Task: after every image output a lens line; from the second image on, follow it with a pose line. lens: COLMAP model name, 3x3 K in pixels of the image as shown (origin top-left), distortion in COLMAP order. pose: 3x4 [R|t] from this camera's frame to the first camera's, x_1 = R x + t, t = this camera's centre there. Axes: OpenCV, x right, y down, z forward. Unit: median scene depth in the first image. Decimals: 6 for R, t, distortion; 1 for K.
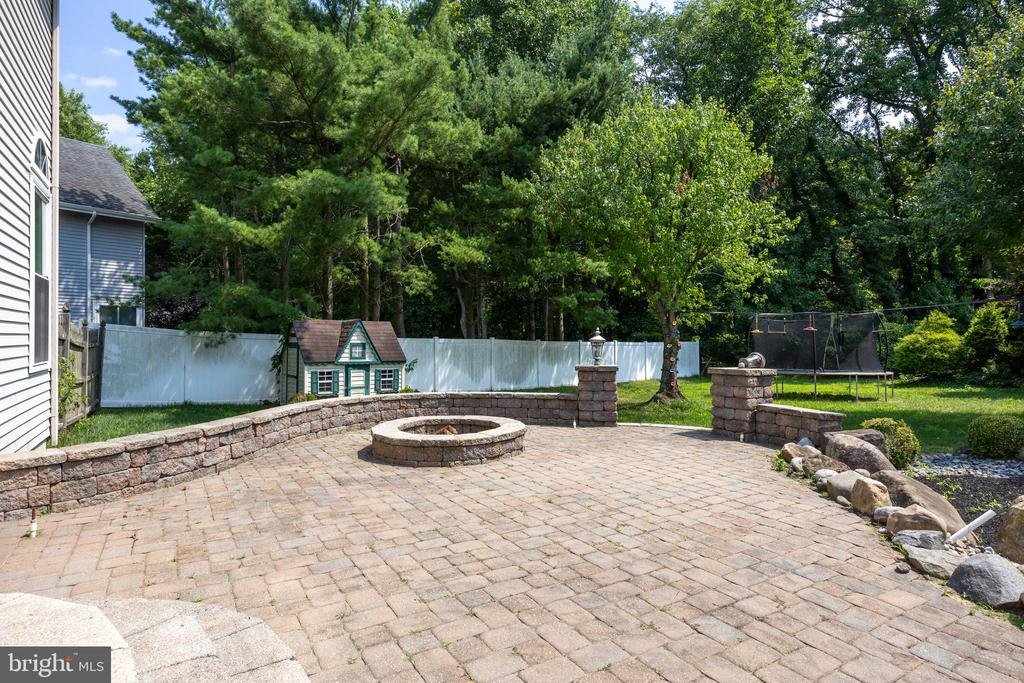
lens RADIAL K [[569.9, 0, 511.0], [0, 569.9, 334.2], [0, 0, 1]] dist [-0.000661, -0.000052]
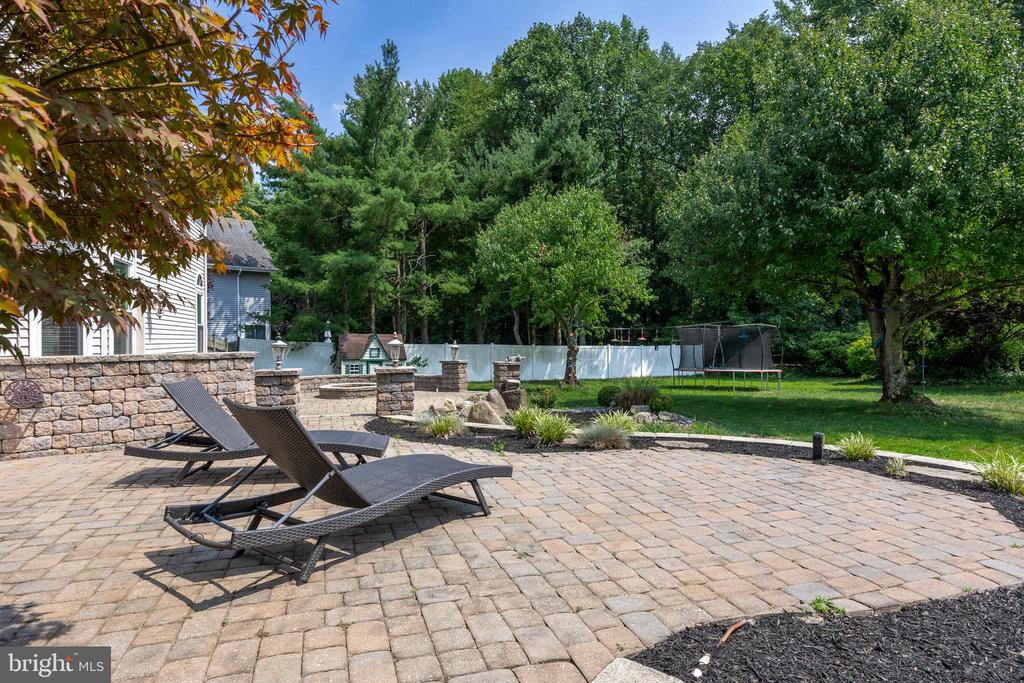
lens RADIAL K [[574.0, 0, 508.5], [0, 574.0, 338.6], [0, 0, 1]] dist [0.021816, 0.000287]
pose [[0.970996, -0.004227, -0.239059, 0.511250], [0.005230, 0.999980, 0.003558, -0.015927], [0.239039, -0.004705, 0.970999, -0.535472]]
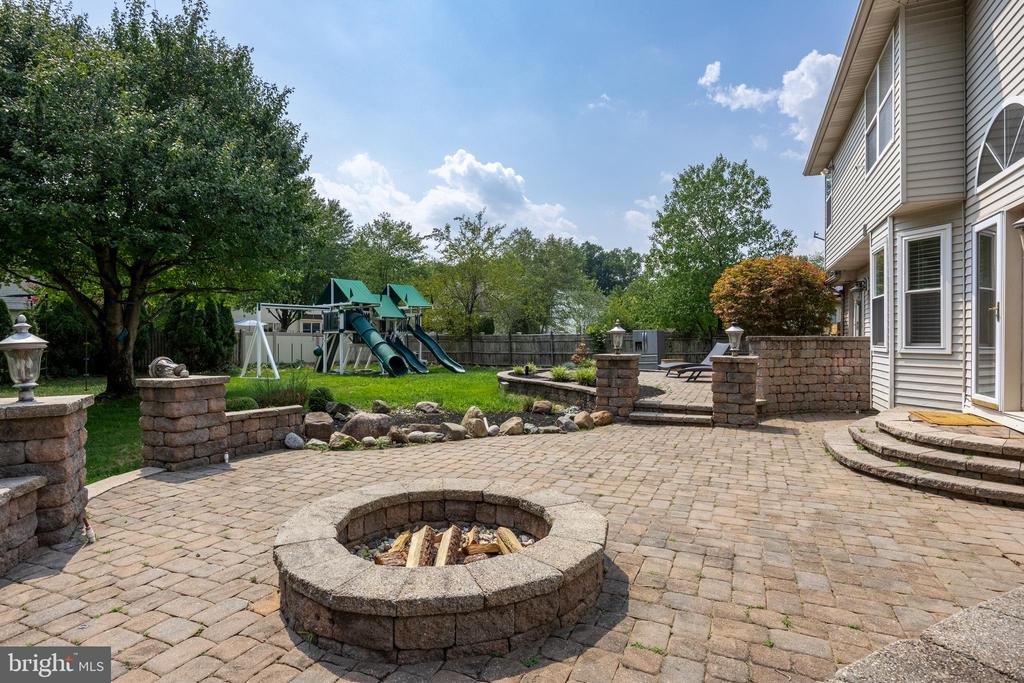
lens RADIAL K [[532.7, 0, 510.3], [0, 532.7, 340.3], [0, 0, 1]] dist [-0.006059, 0.000766]
pose [[-0.570352, -0.002495, 0.821396, -0.231690], [-0.005056, 0.999987, -0.000474, 0.004305], [-0.821385, -0.004424, -0.570358, 0.550353]]
